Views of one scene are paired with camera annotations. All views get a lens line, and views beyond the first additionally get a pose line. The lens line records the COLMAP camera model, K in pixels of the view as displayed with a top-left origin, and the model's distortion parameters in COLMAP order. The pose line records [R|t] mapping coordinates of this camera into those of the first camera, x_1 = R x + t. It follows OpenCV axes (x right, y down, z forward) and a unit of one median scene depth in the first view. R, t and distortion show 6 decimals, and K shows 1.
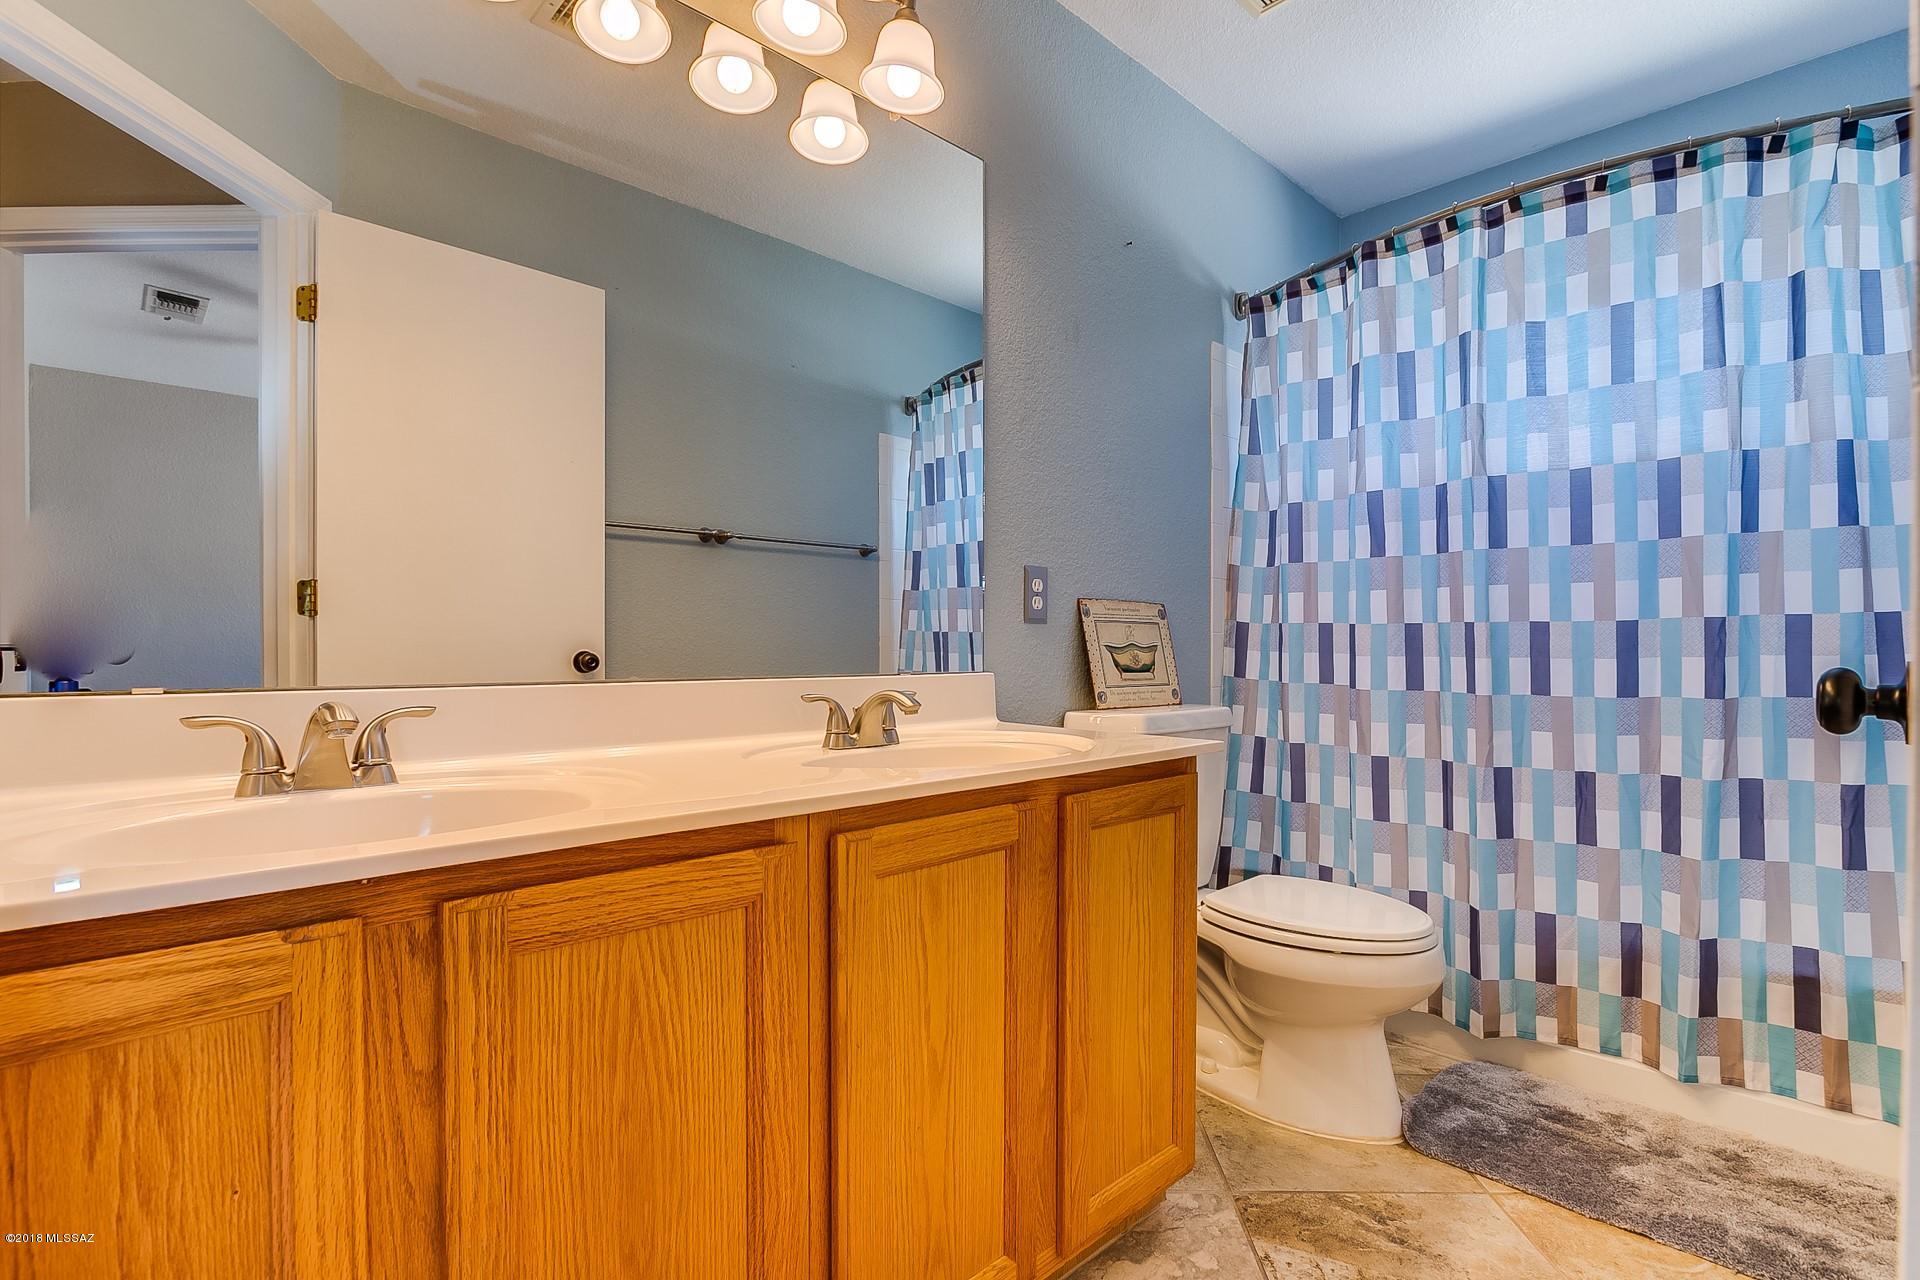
lens RADIAL K [[904.1, 0, 967.1], [0, 904.1, 645.1], [0, 0, 1]] dist [-0.019818, -0.000400]
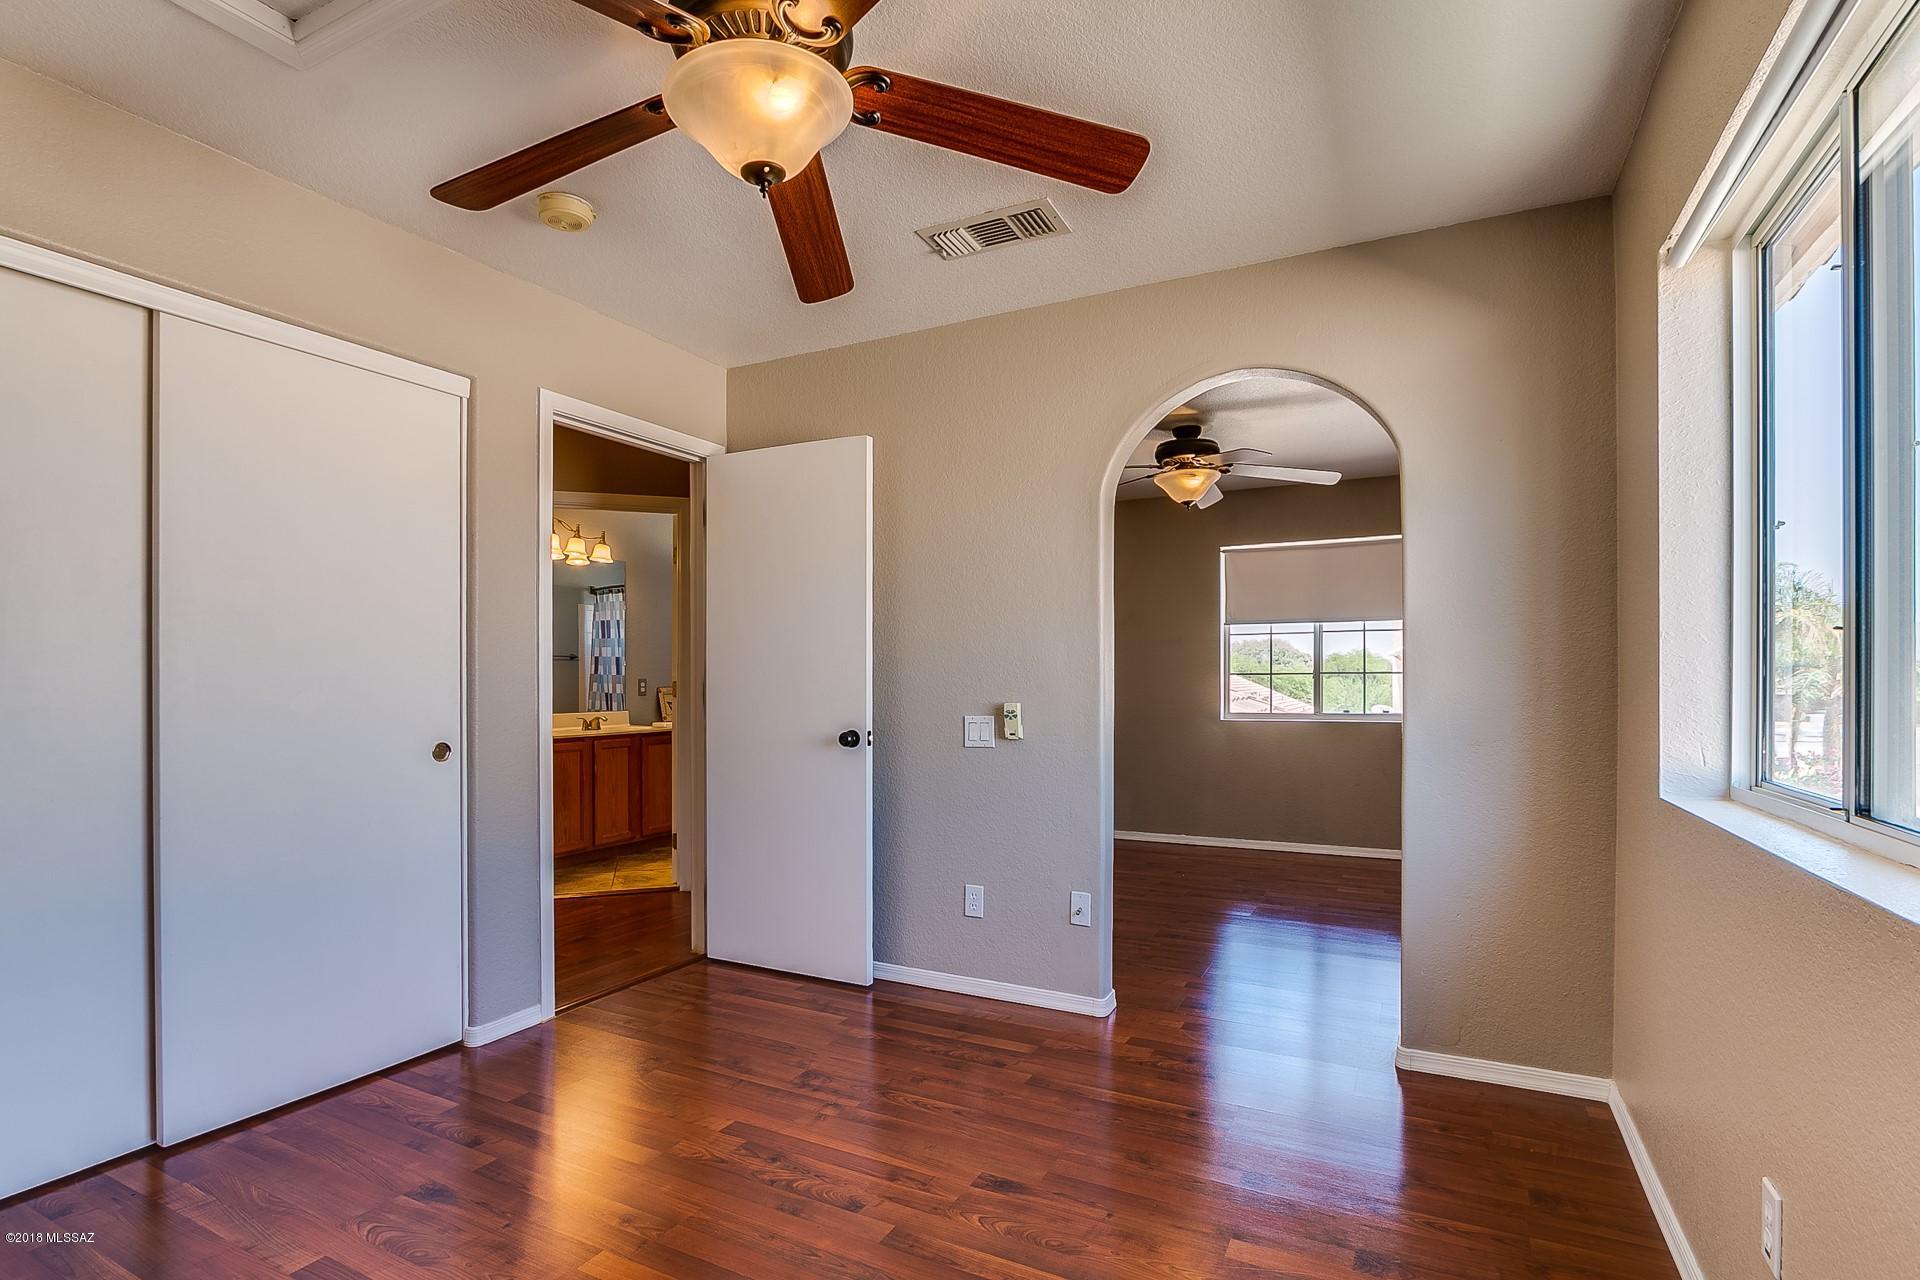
lens RADIAL K [[904.1, 0, 962.7], [0, 904.1, 683.2], [0, 0, 1]] dist [-0.019818, -0.000400]
pose [[0.935311, -0.001385, 0.353823, 0.003205], [-0.001212, 0.999974, 0.007119, -0.058156], [-0.353824, -0.007087, 0.935285, -1.527614]]
